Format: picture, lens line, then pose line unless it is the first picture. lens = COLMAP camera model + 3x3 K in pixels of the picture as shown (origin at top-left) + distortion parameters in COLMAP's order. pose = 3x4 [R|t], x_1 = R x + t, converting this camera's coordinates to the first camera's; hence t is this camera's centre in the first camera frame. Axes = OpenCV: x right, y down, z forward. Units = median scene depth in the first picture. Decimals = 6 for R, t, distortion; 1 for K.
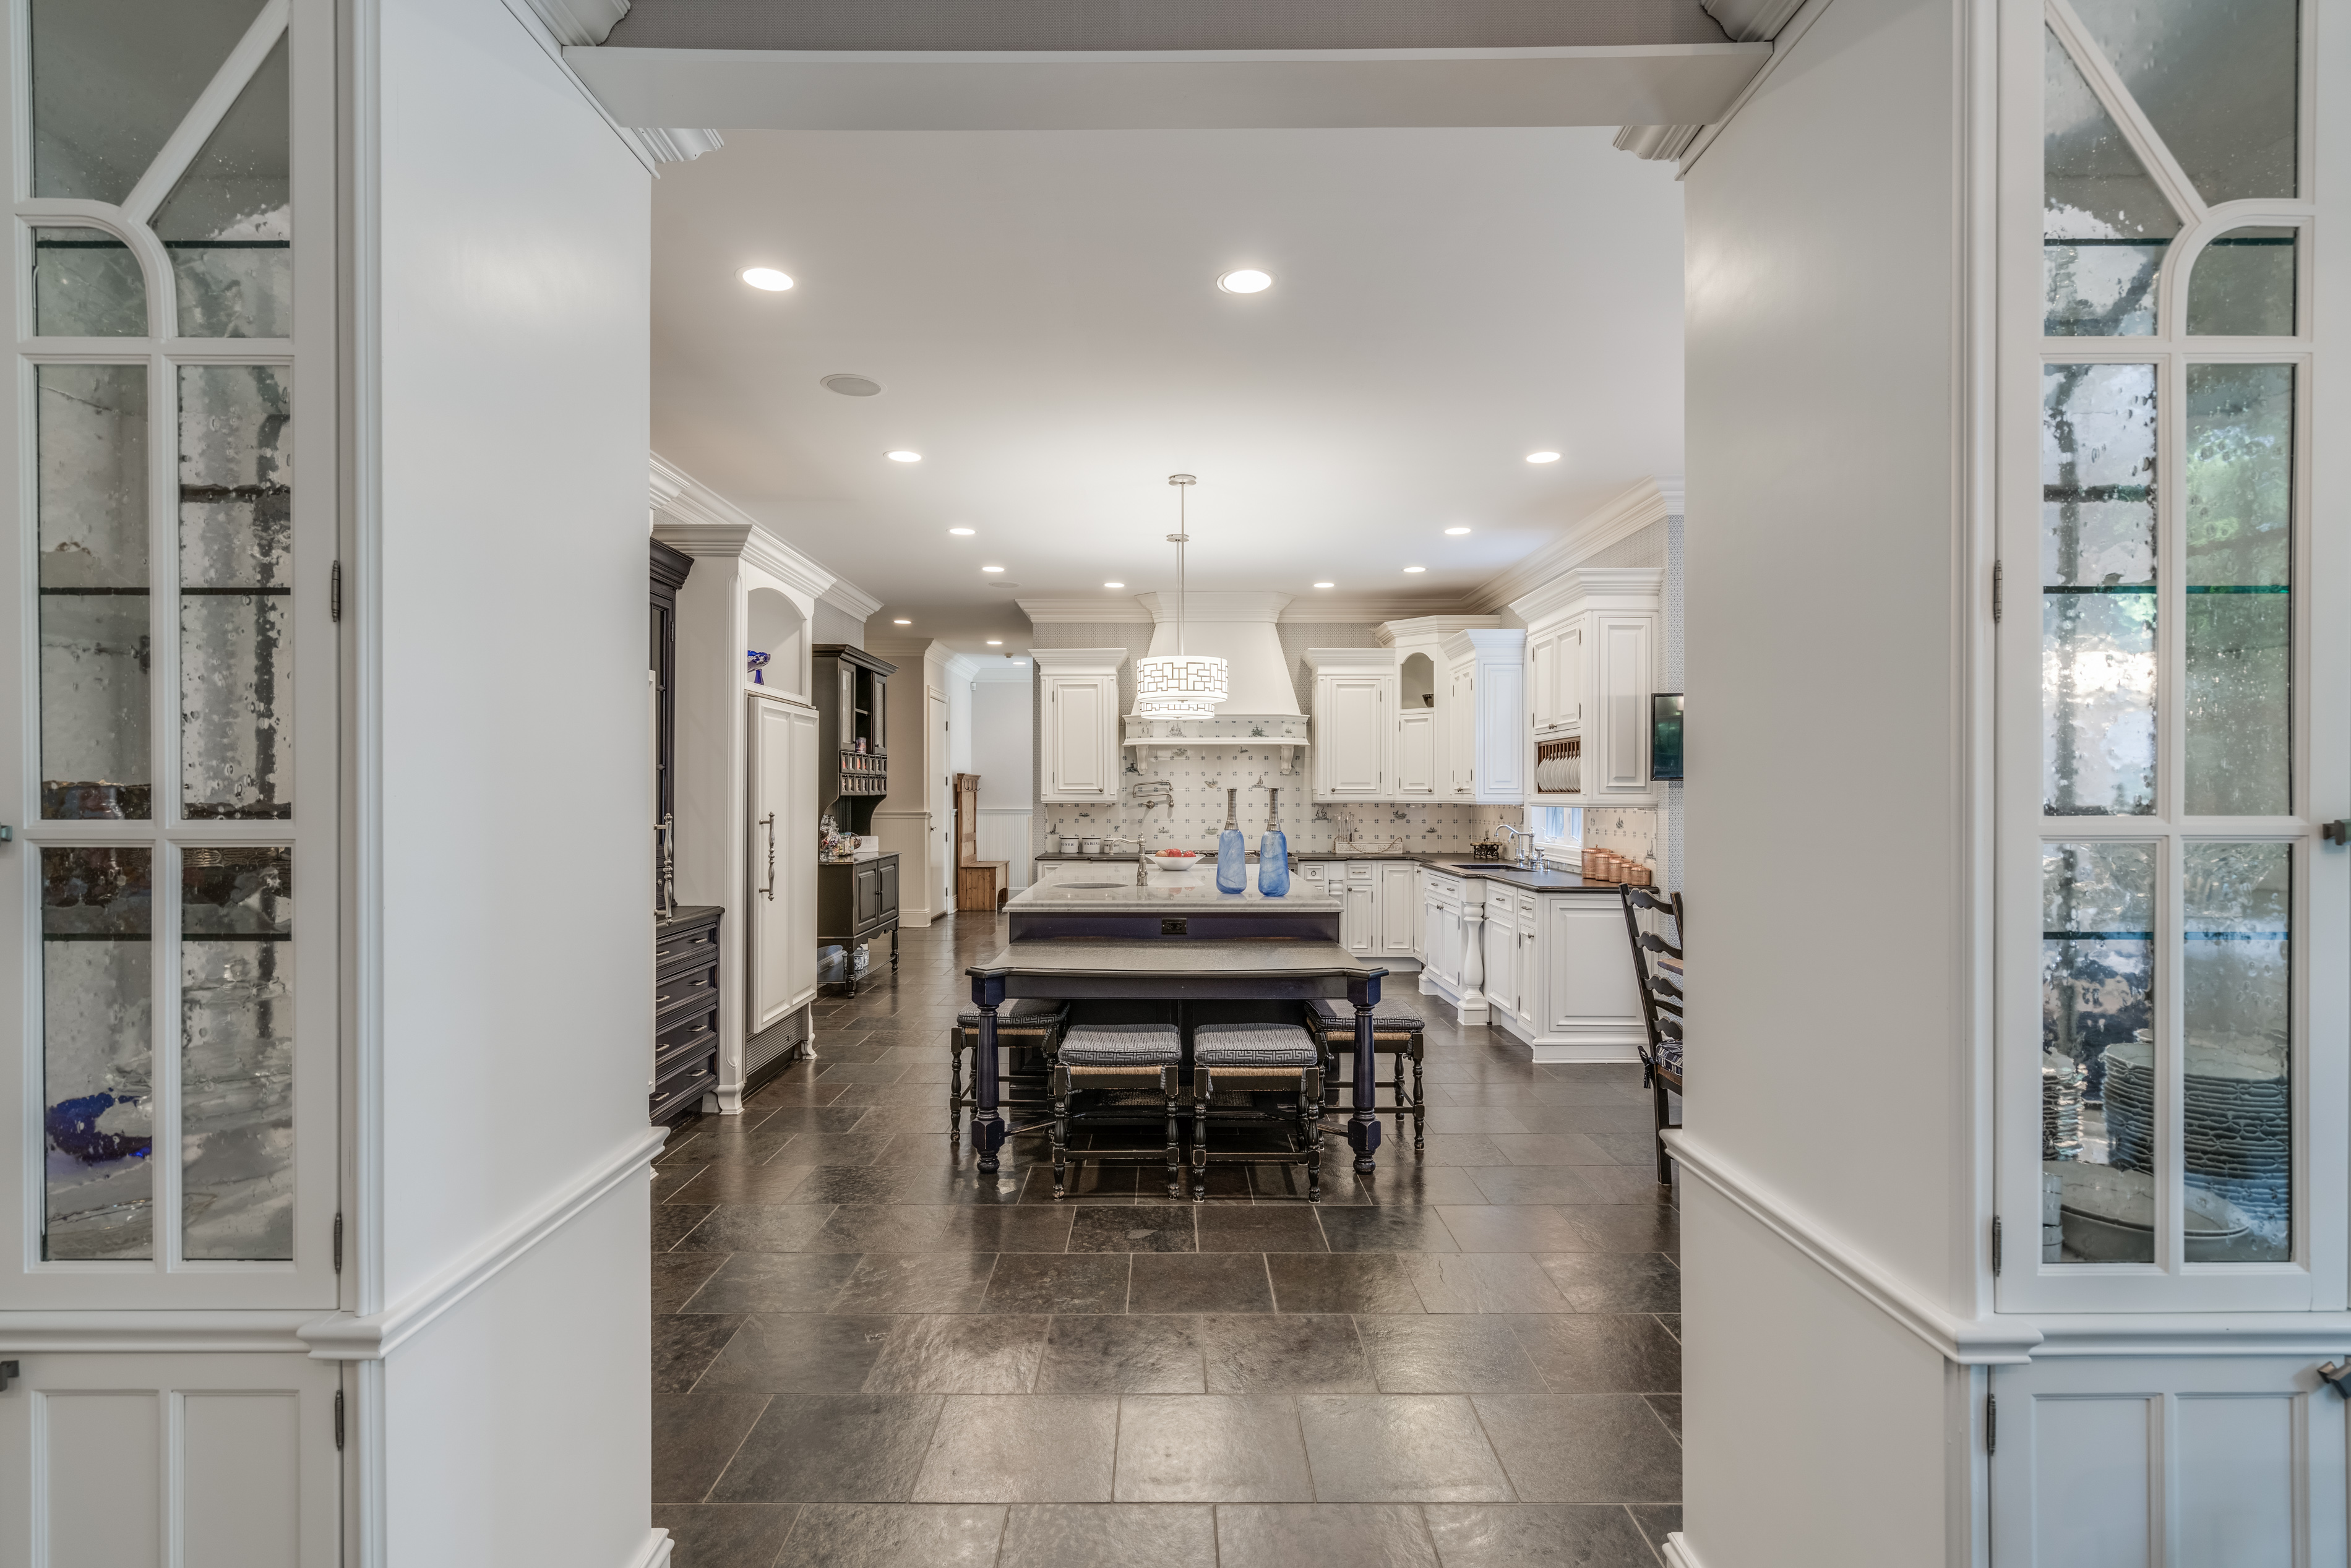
lens RADIAL K [[1129.0, 0, 1162.9], [0, 1129.0, 787.8], [0, 0, 1]] dist [-0.005567, -0.000311]
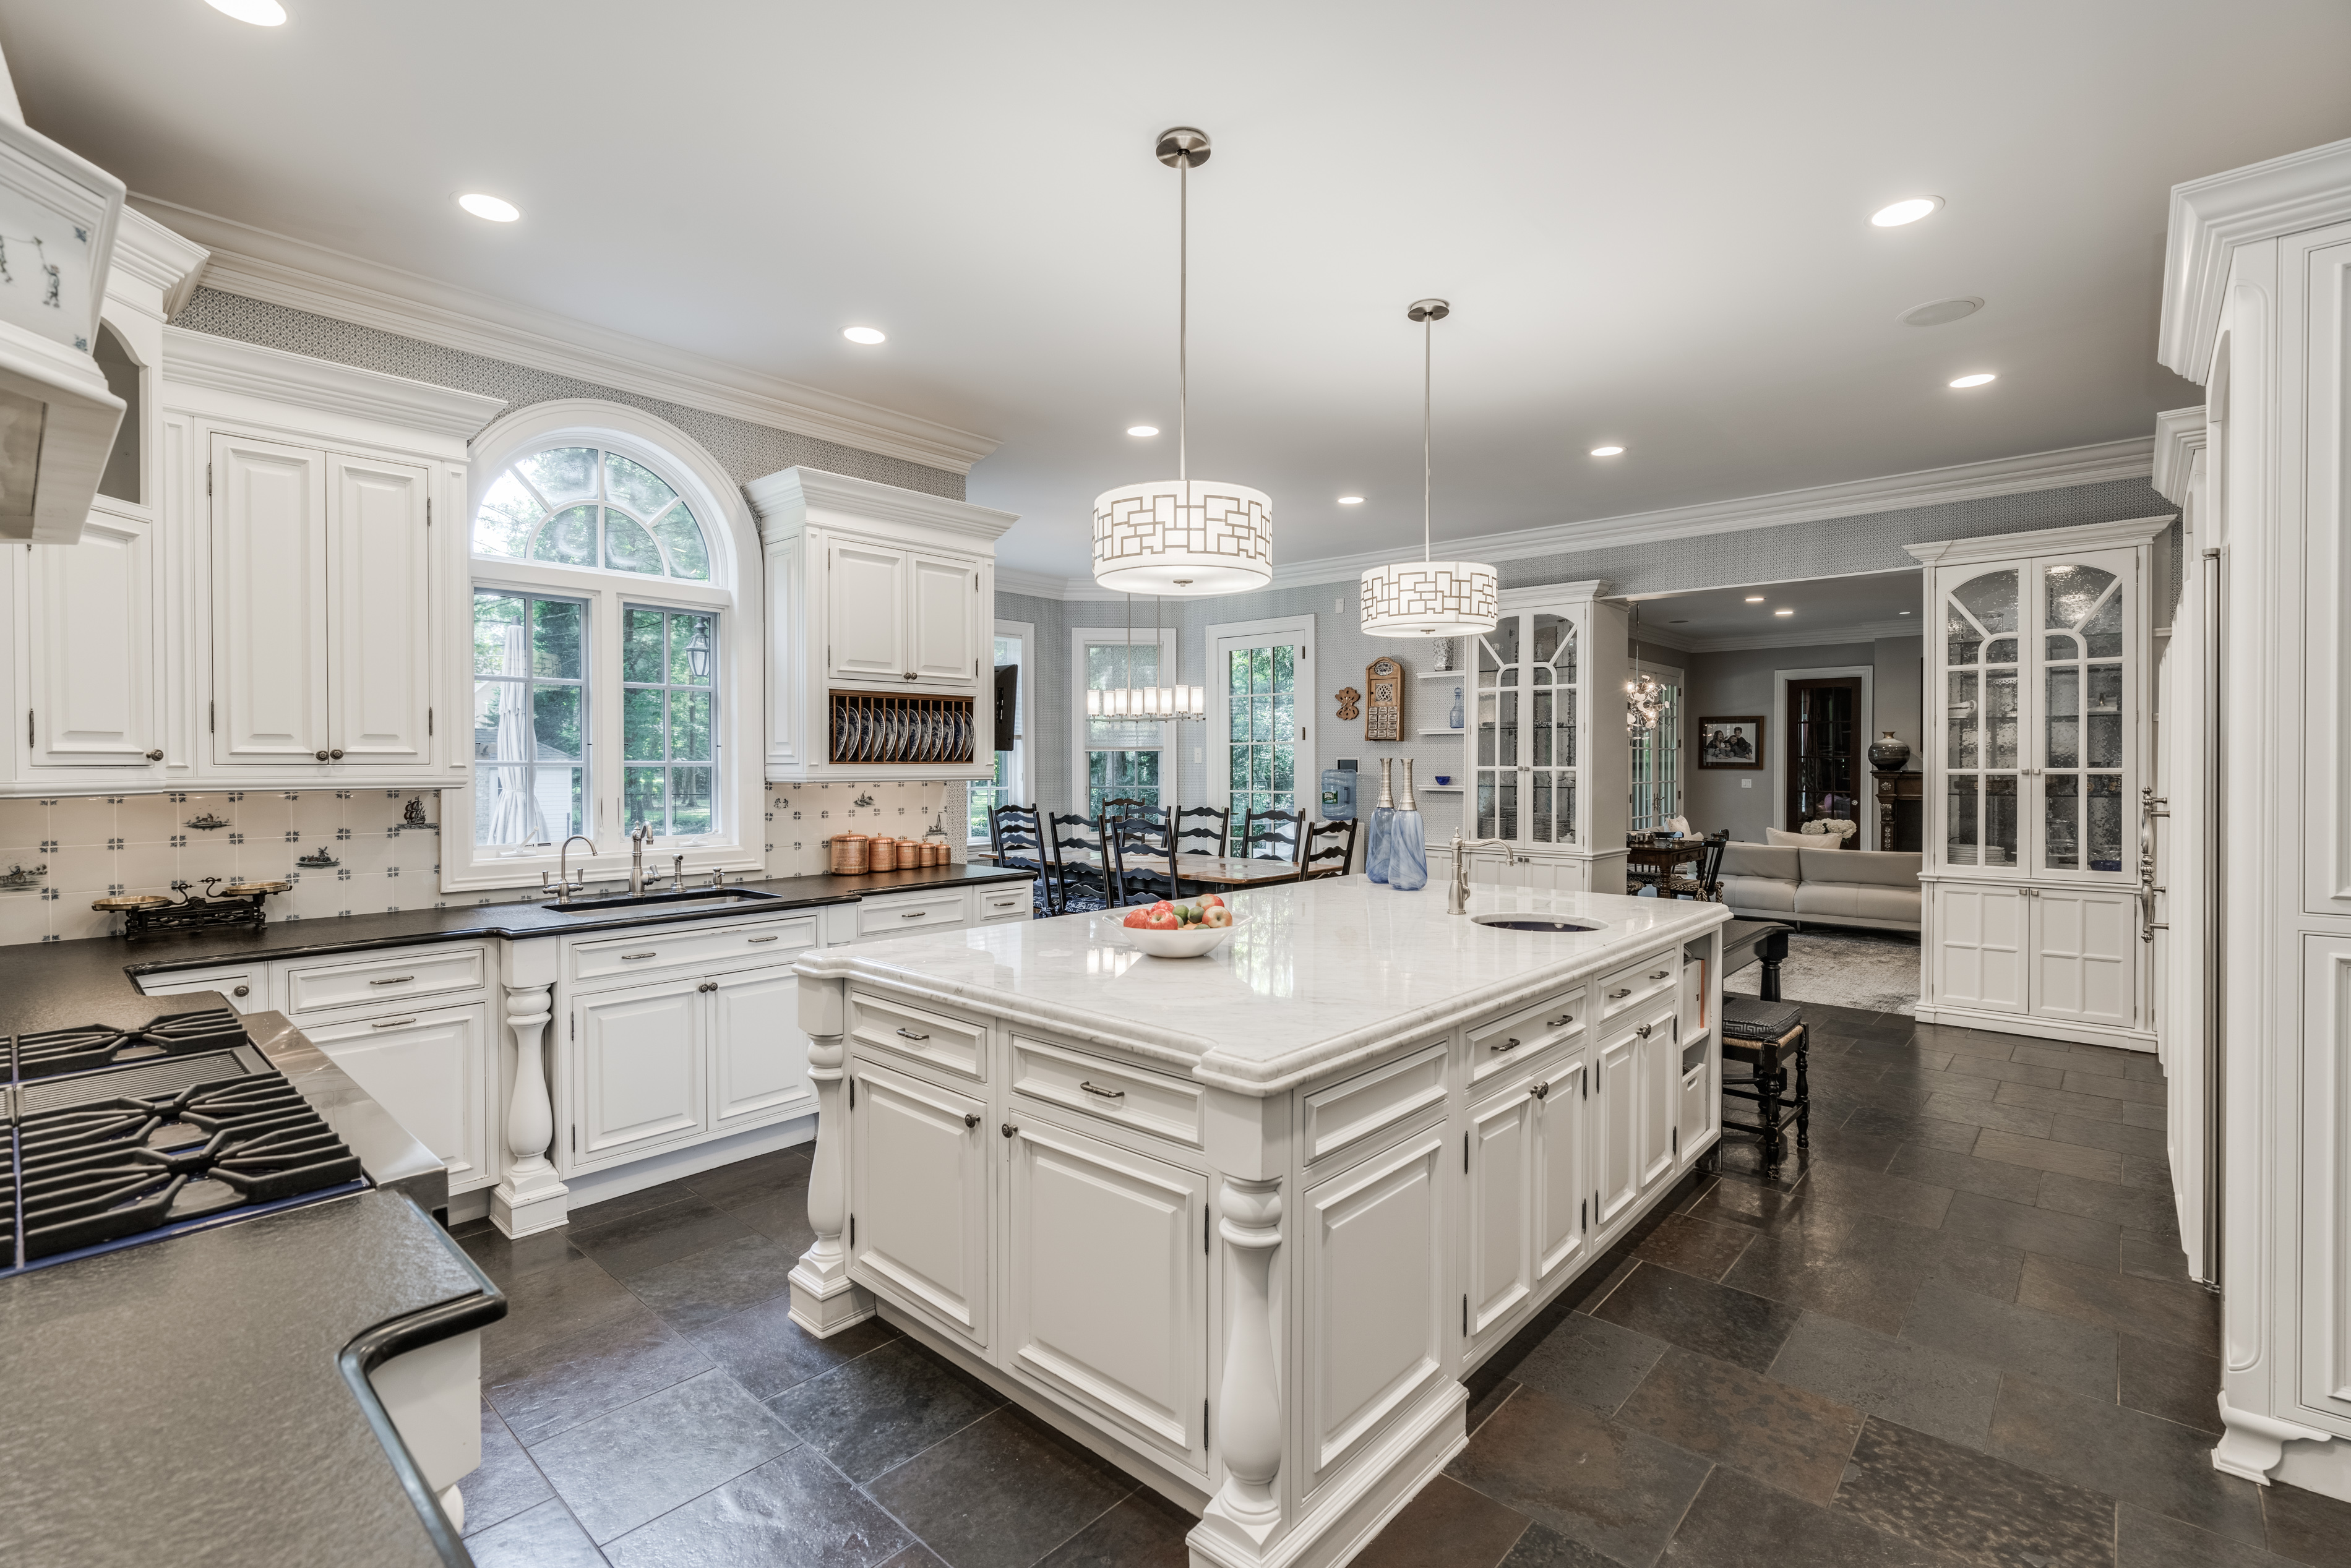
lens RADIAL K [[1058.5, 0, 1170.4], [0, 1058.5, 789.2], [0, 0, 1]] dist [0.001190, 0.000151]
pose [[-0.744915, -0.010636, 0.667075, -0.190991], [0.001284, 0.999848, 0.017375, 0.007450], [-0.667159, 0.013799, -0.744788, 1.015978]]
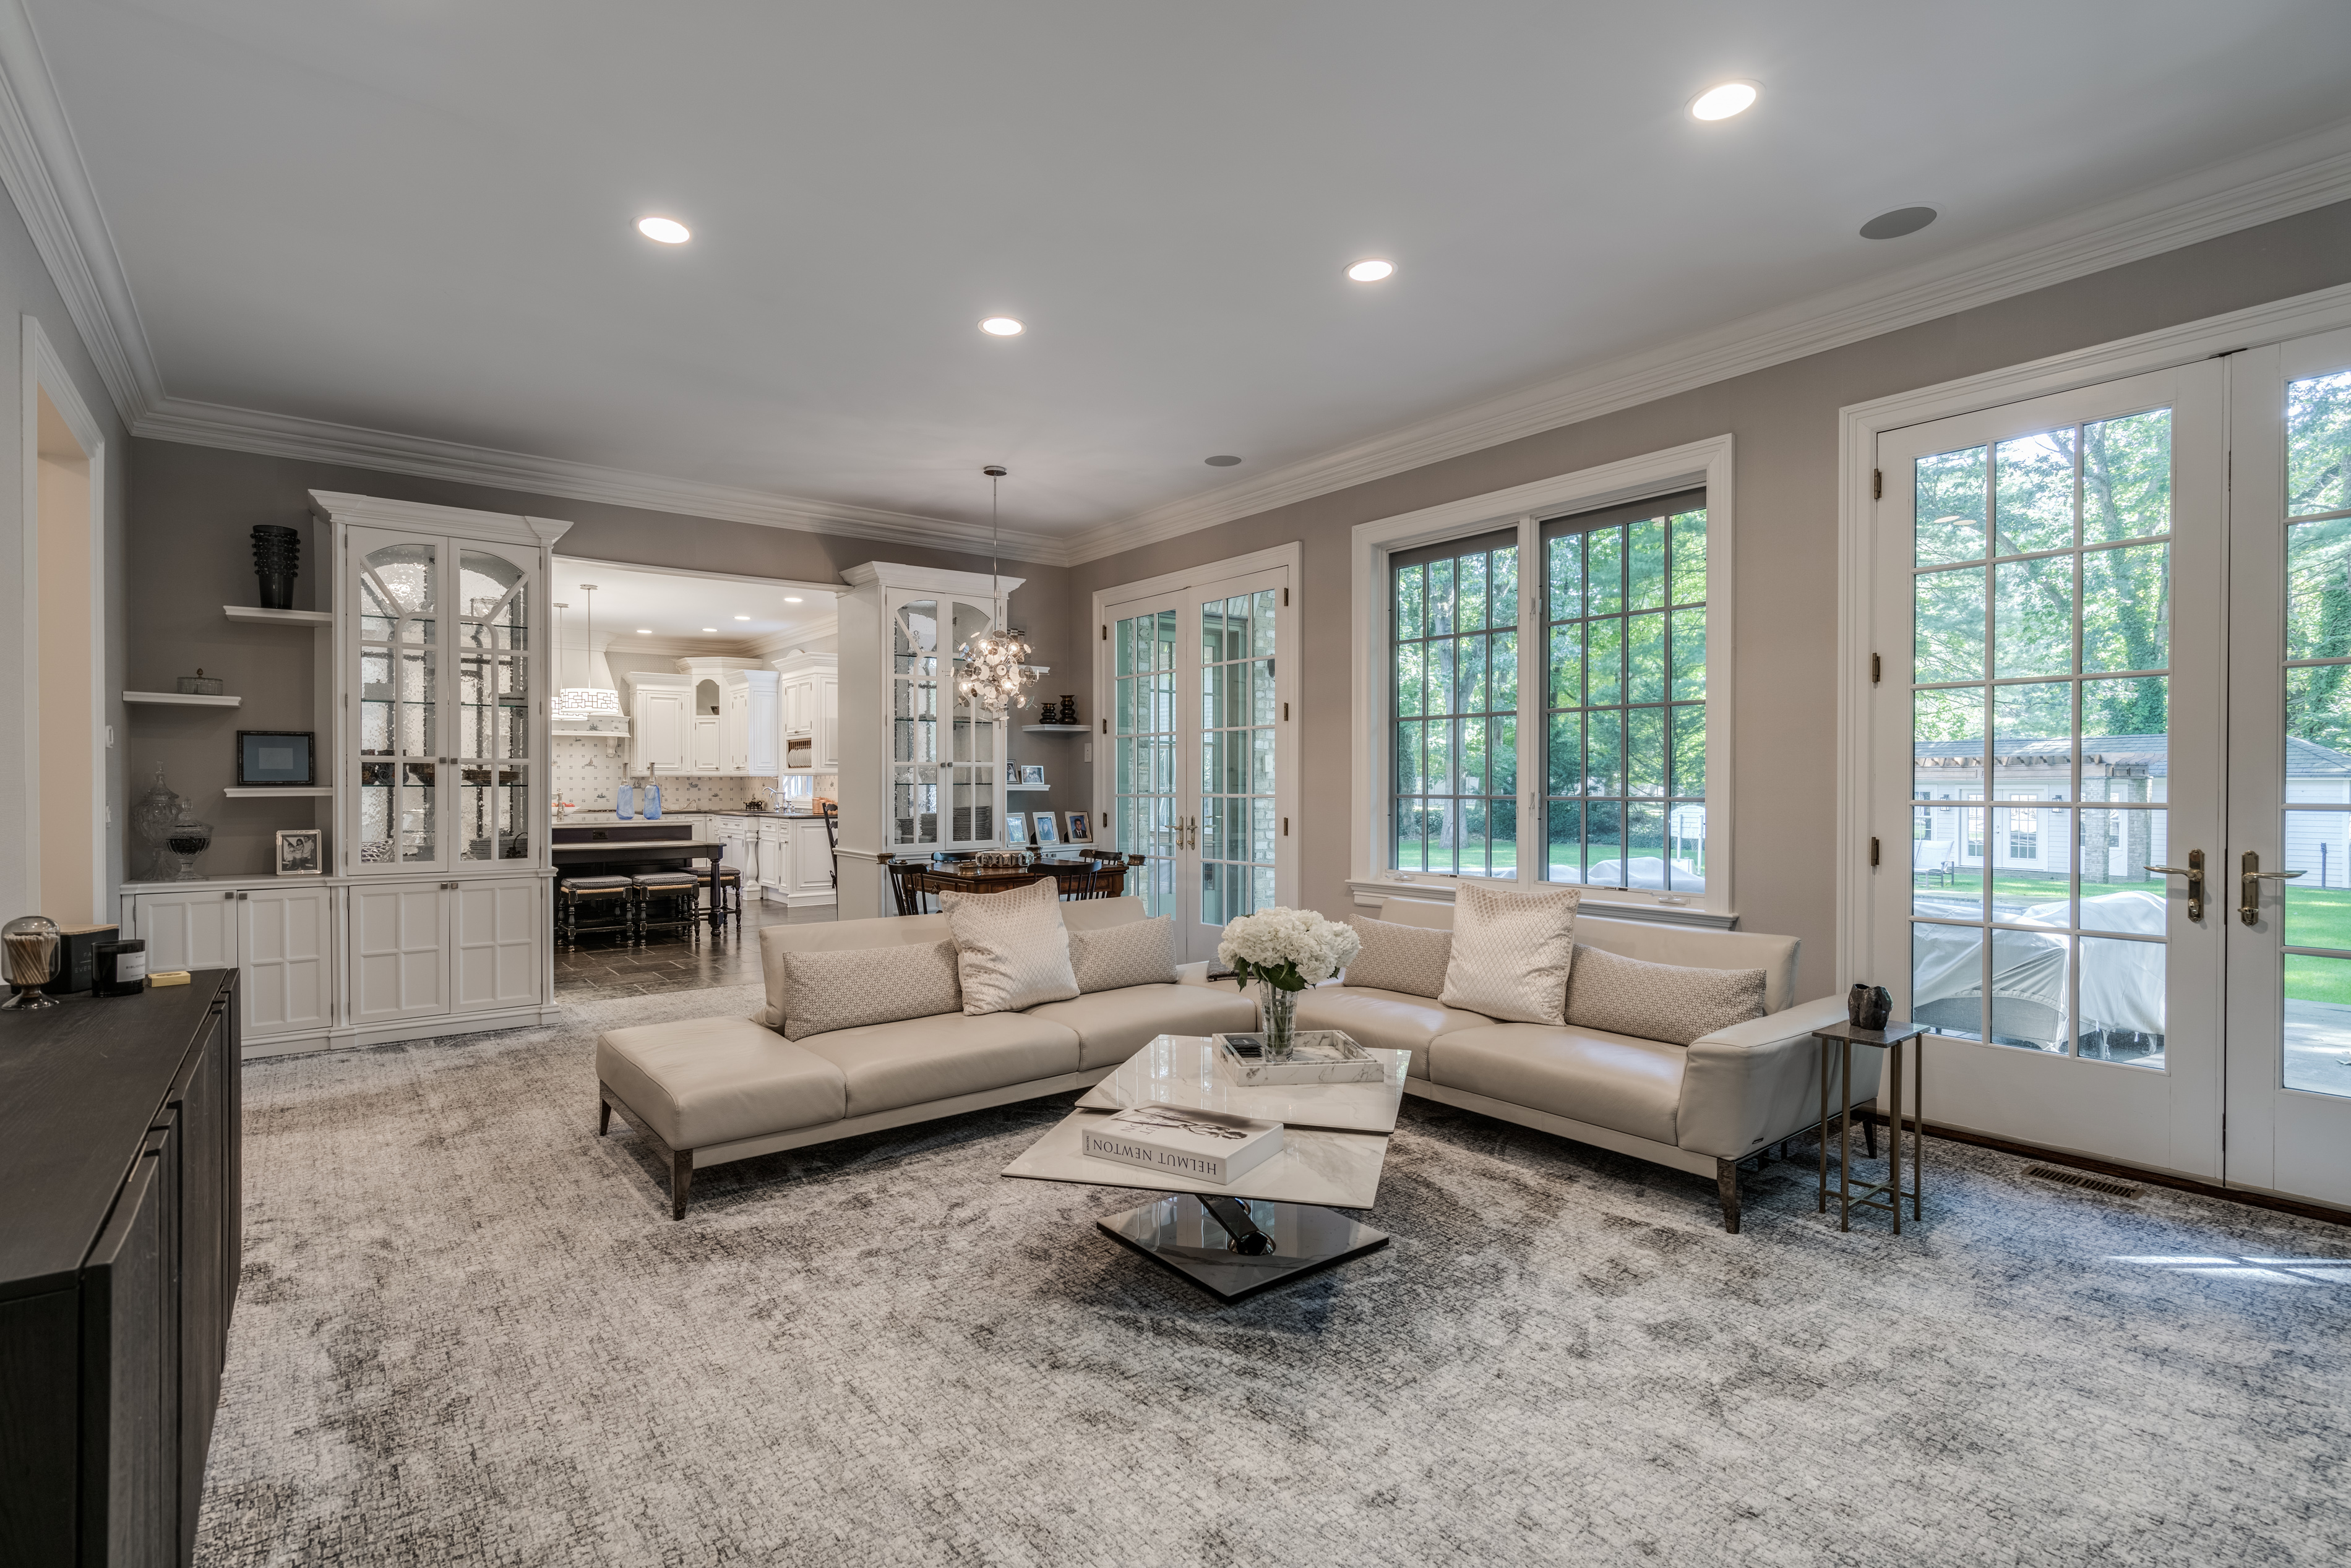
lens RADIAL K [[1129.0, 0, 1167.8], [0, 1129.0, 783.6], [0, 0, 1]] dist [-0.005567, -0.000311]
pose [[0.789873, -0.004017, 0.613258, -0.224871], [0.000006, 0.999979, 0.006543, 0.013265], [-0.613271, -0.005164, 0.789856, -0.607830]]
